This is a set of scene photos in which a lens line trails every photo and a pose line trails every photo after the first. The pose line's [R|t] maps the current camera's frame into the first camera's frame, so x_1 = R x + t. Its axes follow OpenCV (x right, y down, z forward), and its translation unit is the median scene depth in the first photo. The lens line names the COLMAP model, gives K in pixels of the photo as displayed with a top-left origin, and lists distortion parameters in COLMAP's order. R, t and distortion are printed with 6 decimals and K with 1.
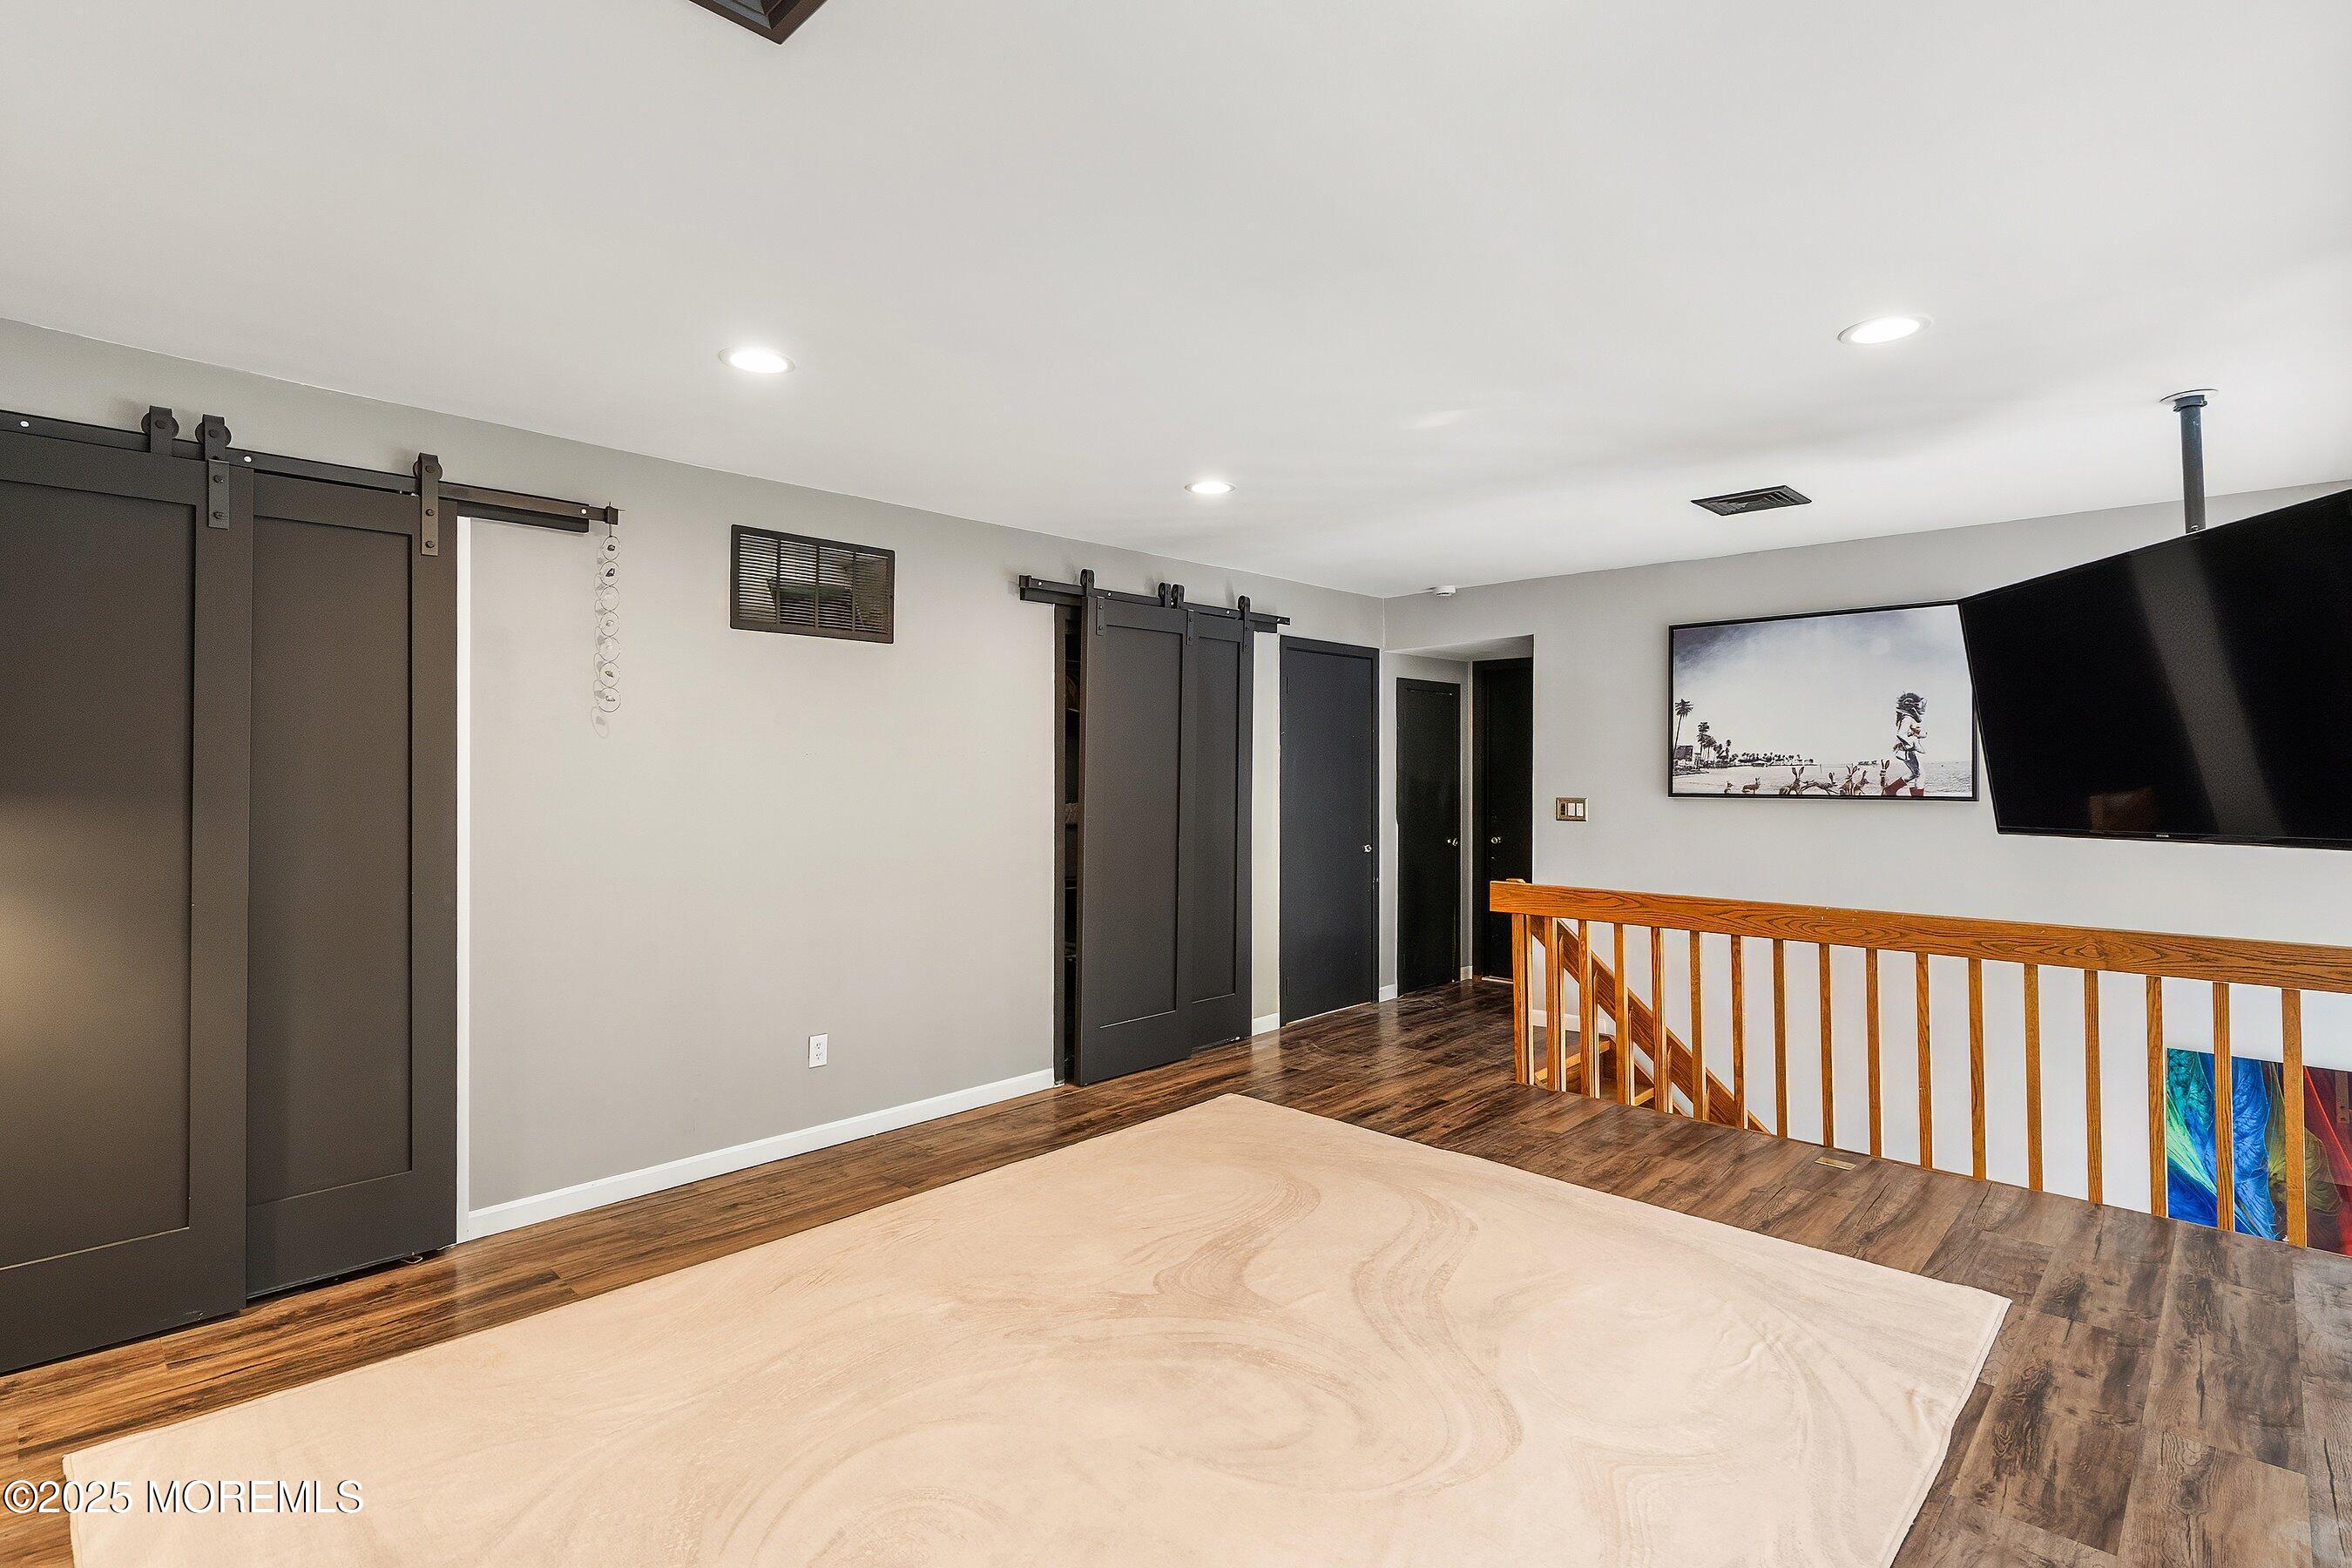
lens RADIAL K [[1122.3, 0, 1177.0], [0, 1122.3, 766.4], [0, 0, 1]] dist [0.001963, 0.000532]
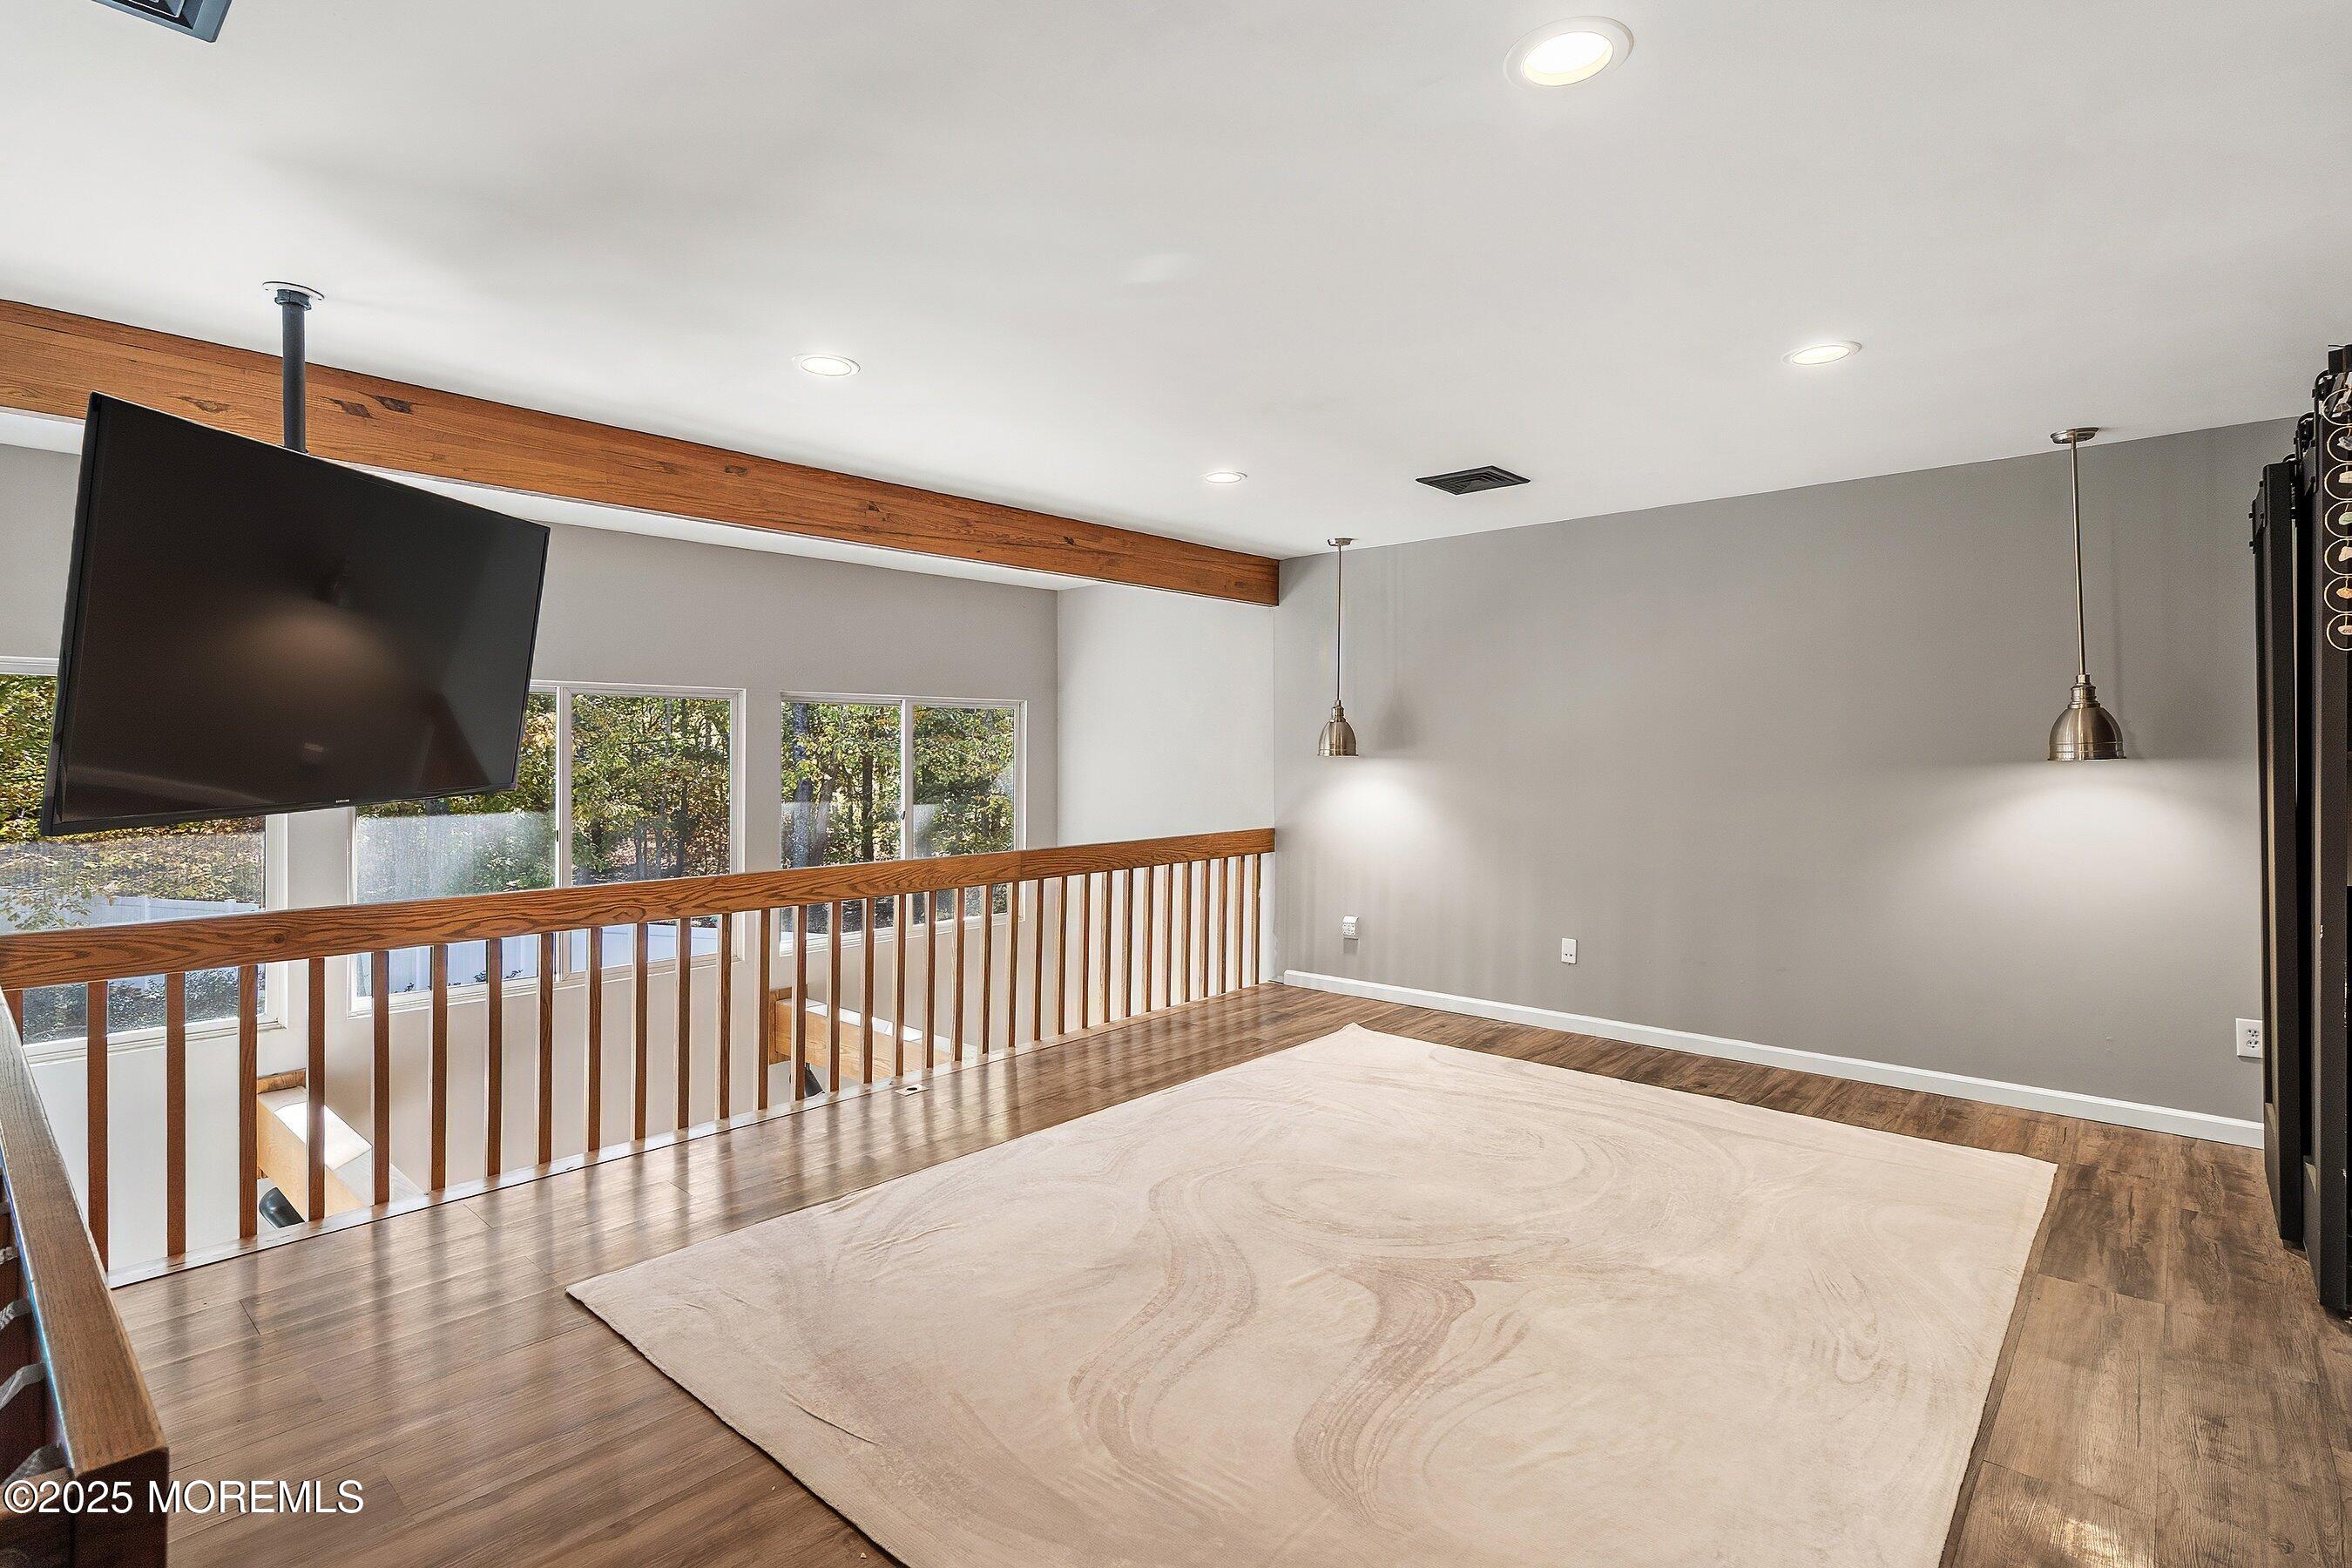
lens RADIAL K [[1122.3, 0, 1177.0], [0, 1122.3, 766.4], [0, 0, 1]] dist [0.001963, 0.000532]
pose [[-0.999180, -0.005493, -0.040121, 0.270855], [-0.005805, 0.999954, 0.007651, 0.025136], [0.040077, 0.007877, -0.999166, 1.991110]]
